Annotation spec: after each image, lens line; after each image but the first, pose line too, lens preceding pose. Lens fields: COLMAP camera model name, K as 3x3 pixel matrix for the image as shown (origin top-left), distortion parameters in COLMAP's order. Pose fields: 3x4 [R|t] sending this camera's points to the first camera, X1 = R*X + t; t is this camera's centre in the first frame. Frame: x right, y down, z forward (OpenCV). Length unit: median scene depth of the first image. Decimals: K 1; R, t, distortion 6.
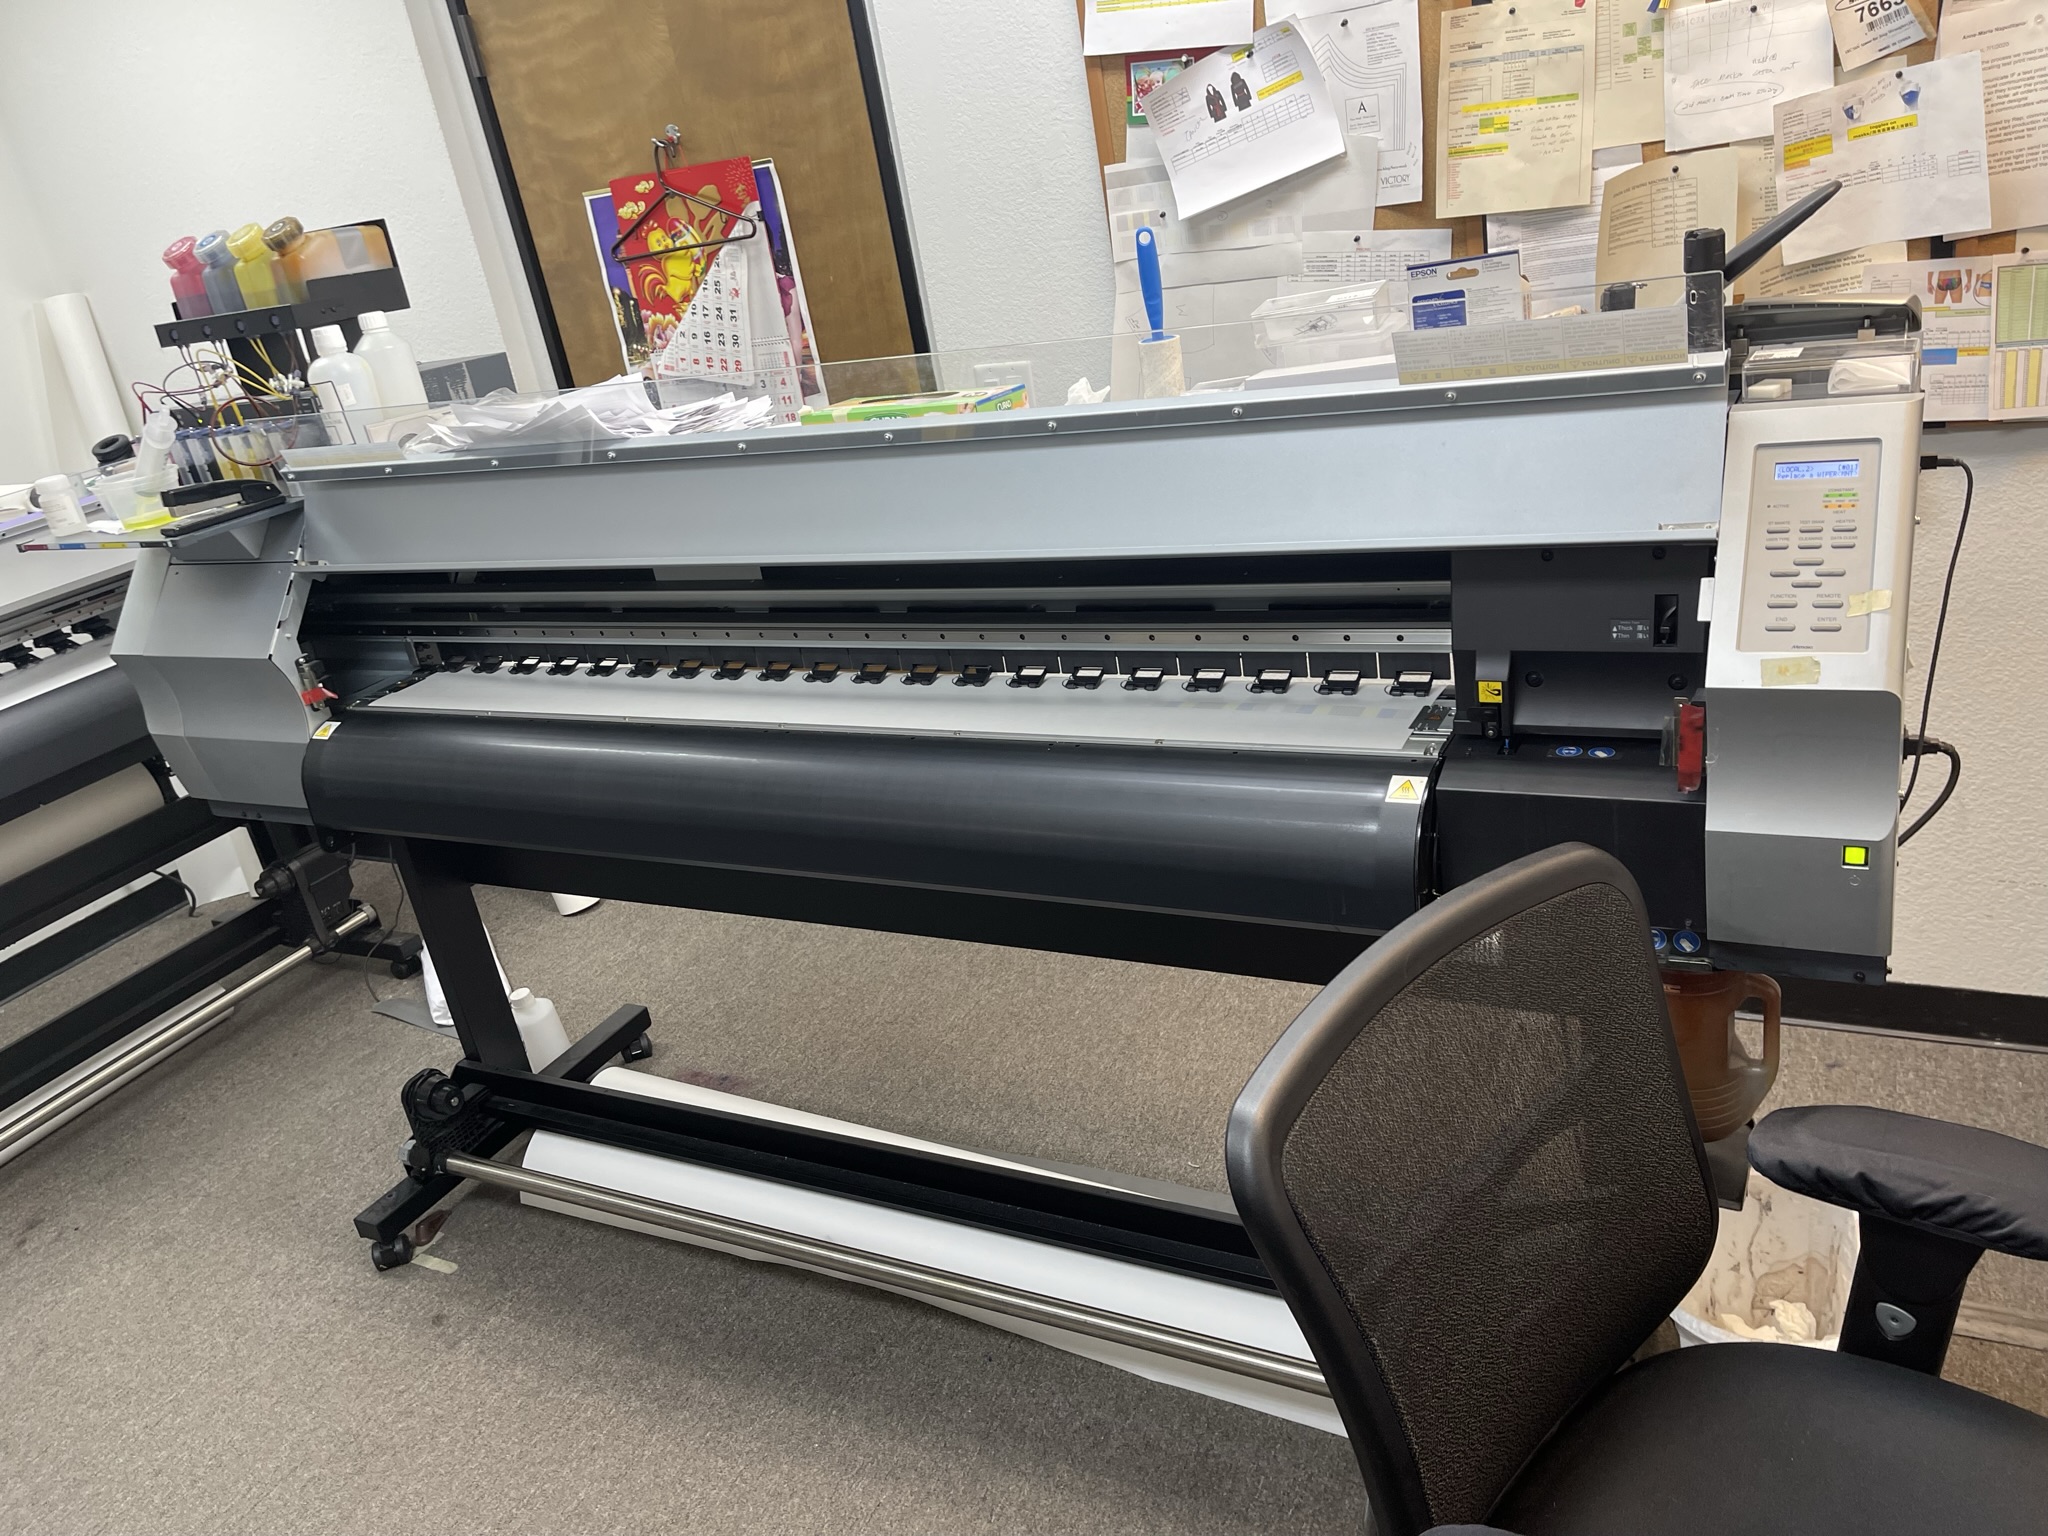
lens RADIAL K [[1541.9, 0, 1054.1], [0, 1541.9, 808.1], [0, 0, 1]] dist [-0.009149, -0.009204]
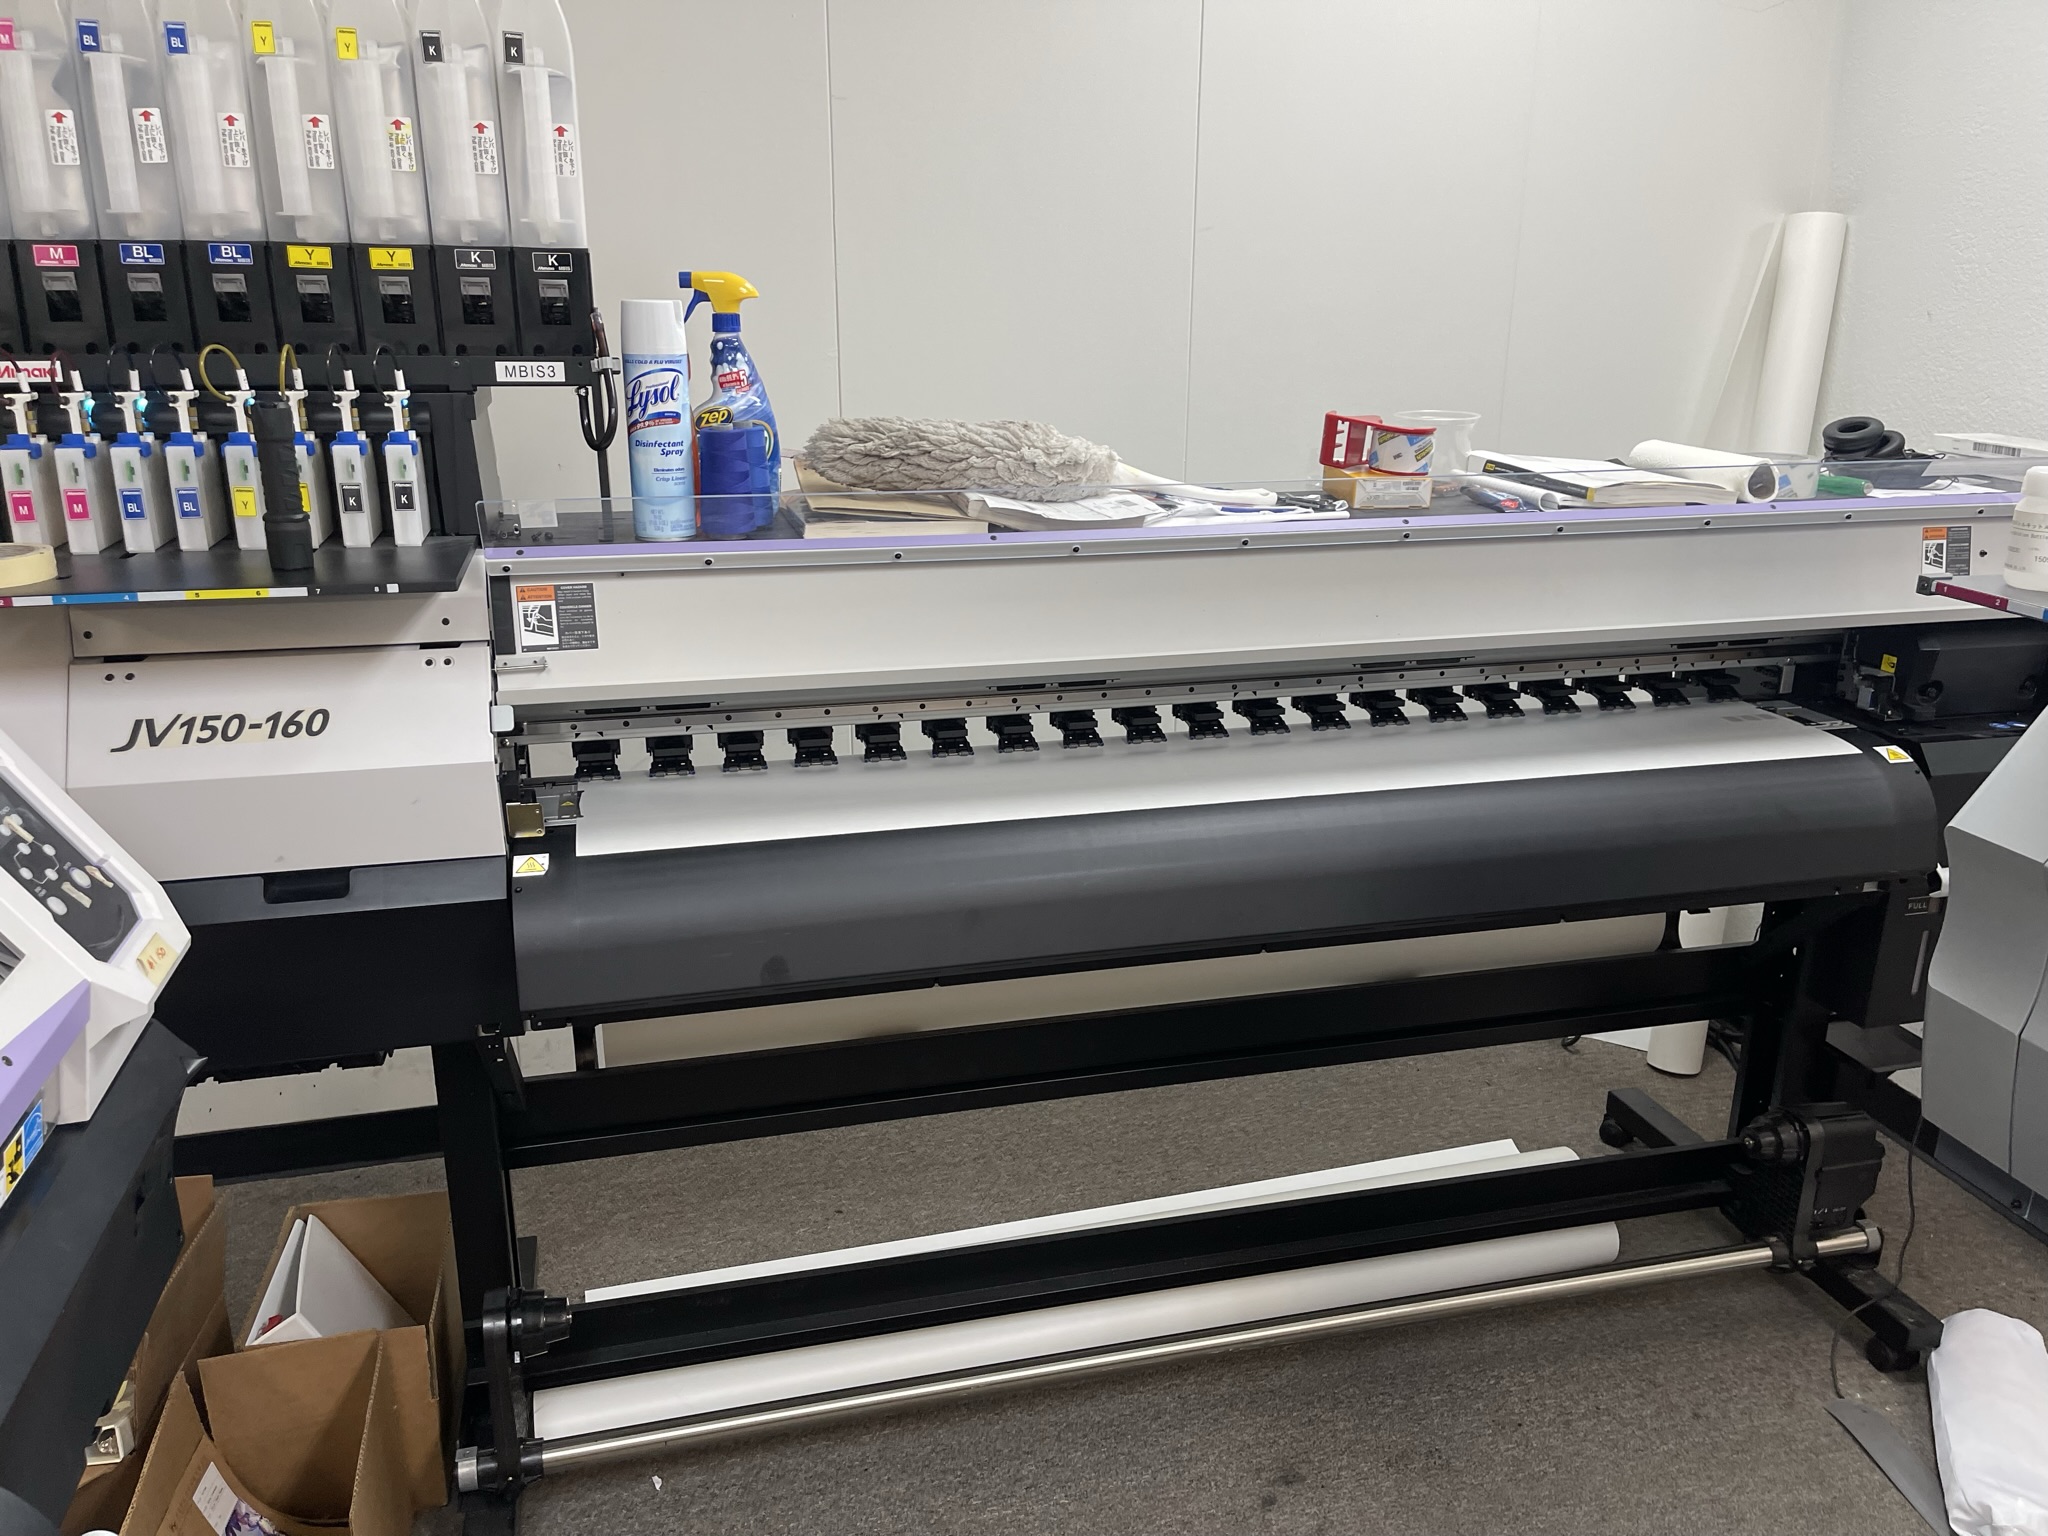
lens RADIAL K [[1541.9, 0, 1022.3], [0, 1541.9, 765.6], [0, 0, 1]] dist [-0.009149, -0.009204]
pose [[0.660543, 0.386423, -0.643708, -0.353510], [-0.411272, 0.903530, 0.120368, -0.038001], [0.628122, 0.185231, 0.755746, 0.290678]]
